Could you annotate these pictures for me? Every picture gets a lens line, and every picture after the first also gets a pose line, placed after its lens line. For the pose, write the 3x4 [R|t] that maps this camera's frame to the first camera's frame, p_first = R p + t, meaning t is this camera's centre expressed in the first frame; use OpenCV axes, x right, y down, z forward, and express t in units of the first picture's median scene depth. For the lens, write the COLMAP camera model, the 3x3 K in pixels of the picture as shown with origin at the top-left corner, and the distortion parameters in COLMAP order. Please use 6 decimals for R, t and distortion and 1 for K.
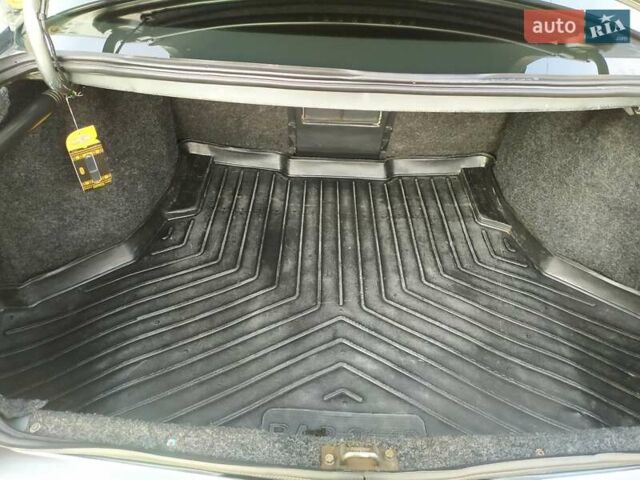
lens RADIAL K [[462.6, 0, 320.0], [0, 462.6, 240.0], [0, 0, 1]] dist [0.027781, -0.003541]
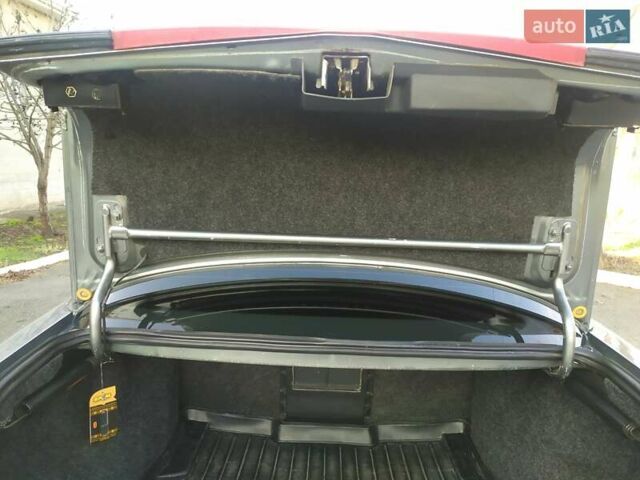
lens RADIAL K [[462.6, 0, 320.0], [0, 462.6, 240.0], [0, 0, 1]] dist [0.027781, -0.003541]
pose [[0.999979, -0.002984, -0.005712, 0.038528], [-0.000692, 0.831464, -0.555578, 0.077951], [0.006407, 0.555571, 0.831445, -0.151046]]
